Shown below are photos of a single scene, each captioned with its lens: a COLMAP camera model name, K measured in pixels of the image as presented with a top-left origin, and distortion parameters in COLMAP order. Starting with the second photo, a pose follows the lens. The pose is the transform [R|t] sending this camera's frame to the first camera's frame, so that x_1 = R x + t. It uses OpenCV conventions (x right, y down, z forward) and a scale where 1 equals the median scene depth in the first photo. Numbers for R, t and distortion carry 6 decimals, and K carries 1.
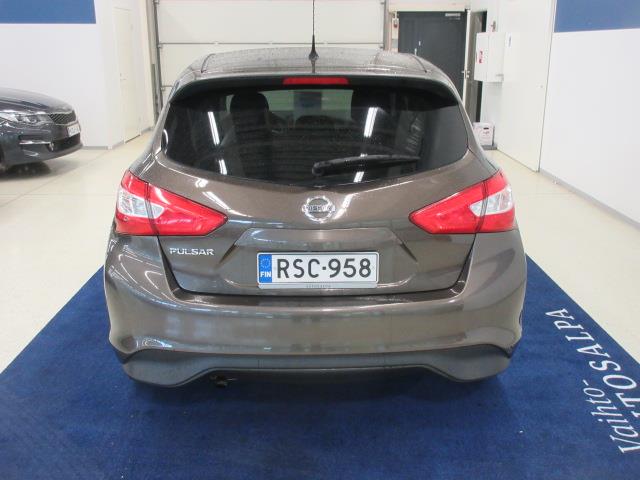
lens RADIAL K [[662.6, 0, 323.9], [0, 662.6, 239.7], [0, 0, 1]] dist [0.021958, 0.000000]
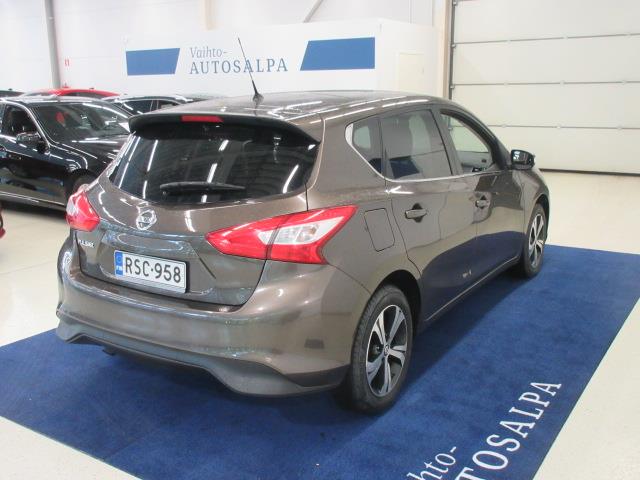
lens RADIAL K [[662.6, 0, 322.2], [0, 662.6, 242.8], [0, 0, 1]] dist [0.021958, 0.000000]
pose [[0.831665, 0.121067, -0.541920, 0.911771], [-0.148982, 0.988810, -0.007733, -0.042990], [0.534919, 0.087167, 0.840395, 0.138740]]
